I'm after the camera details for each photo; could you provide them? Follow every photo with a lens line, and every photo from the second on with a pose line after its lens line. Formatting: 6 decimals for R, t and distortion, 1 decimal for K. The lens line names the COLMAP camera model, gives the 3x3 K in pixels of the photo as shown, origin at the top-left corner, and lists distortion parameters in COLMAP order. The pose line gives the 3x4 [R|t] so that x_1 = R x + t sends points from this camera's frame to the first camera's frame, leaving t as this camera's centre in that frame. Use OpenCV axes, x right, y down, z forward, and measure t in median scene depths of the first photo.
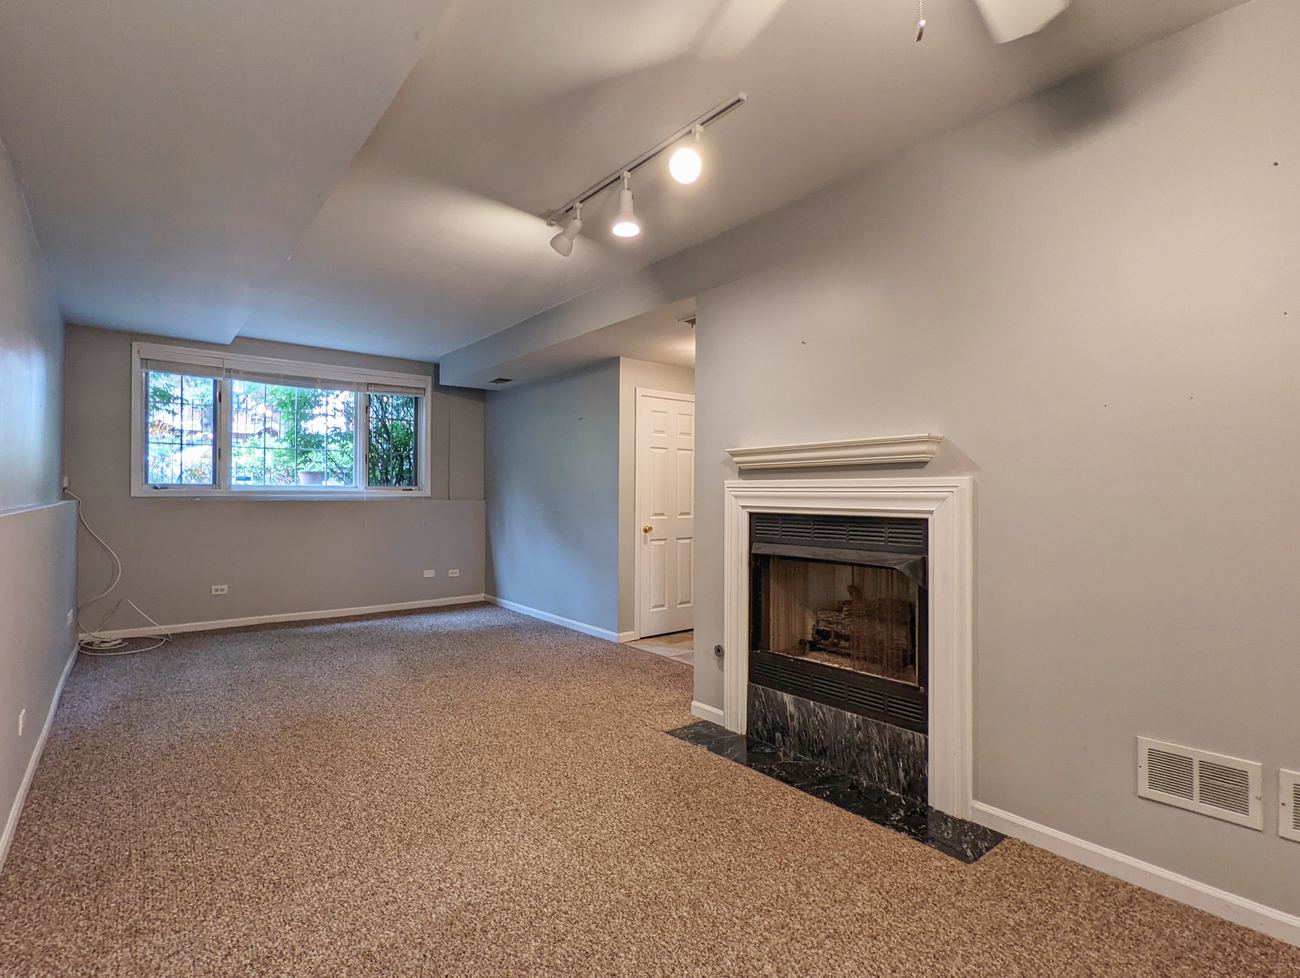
lens RADIAL K [[617.4, 0, 650.0], [0, 617.4, 493.5], [0, 0, 1]] dist [0.000985, 0.000071]
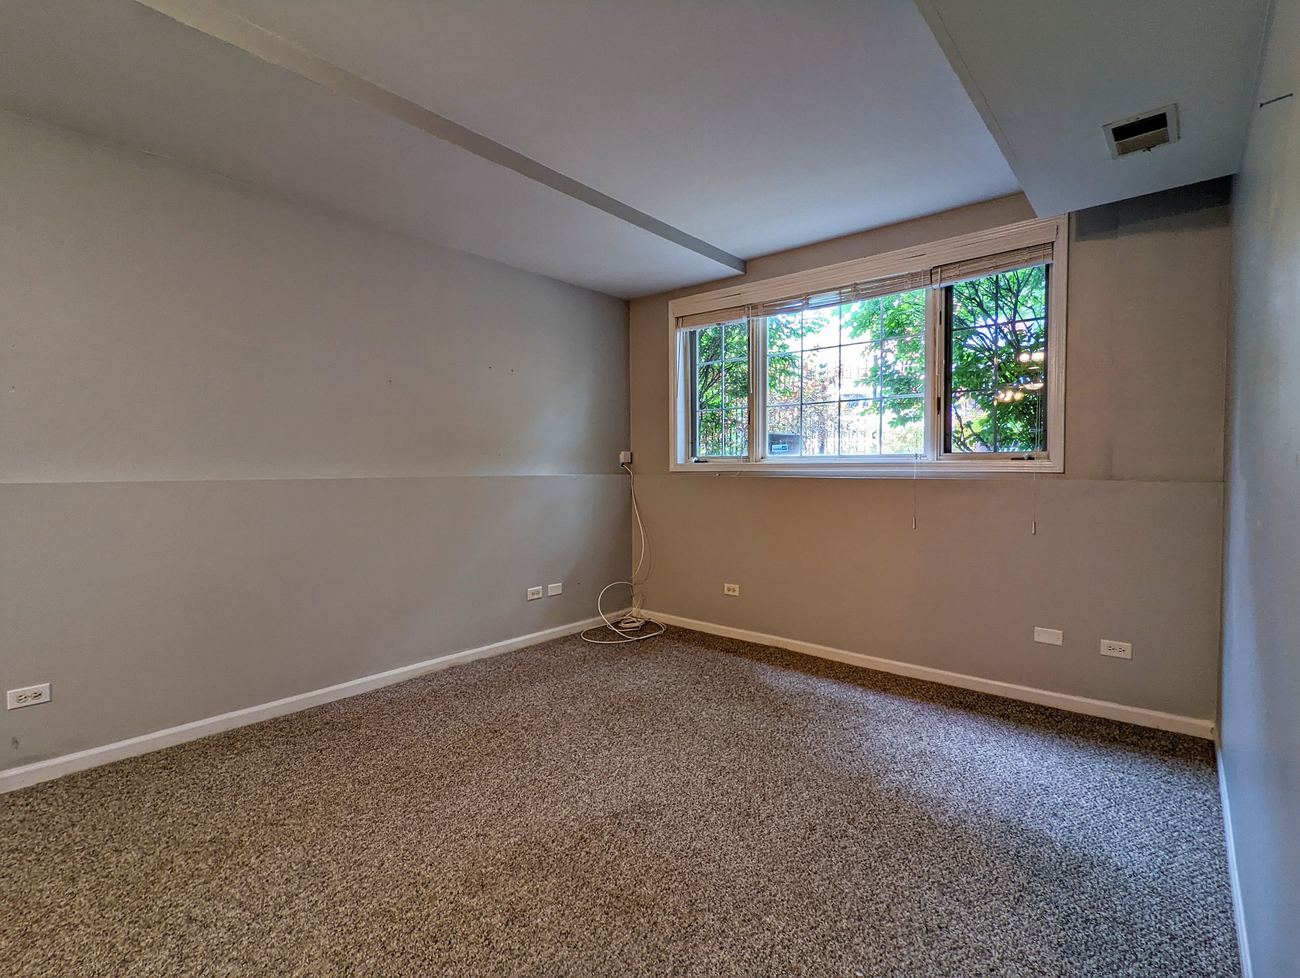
lens RADIAL K [[617.4, 0, 649.8], [0, 617.4, 487.3], [0, 0, 1]] dist [0.000985, 0.000071]
pose [[0.161621, 0.028883, -0.986430, 0.057911], [0.012505, 0.999431, 0.031313, -0.000396], [0.986774, -0.017396, 0.161168, 0.735498]]
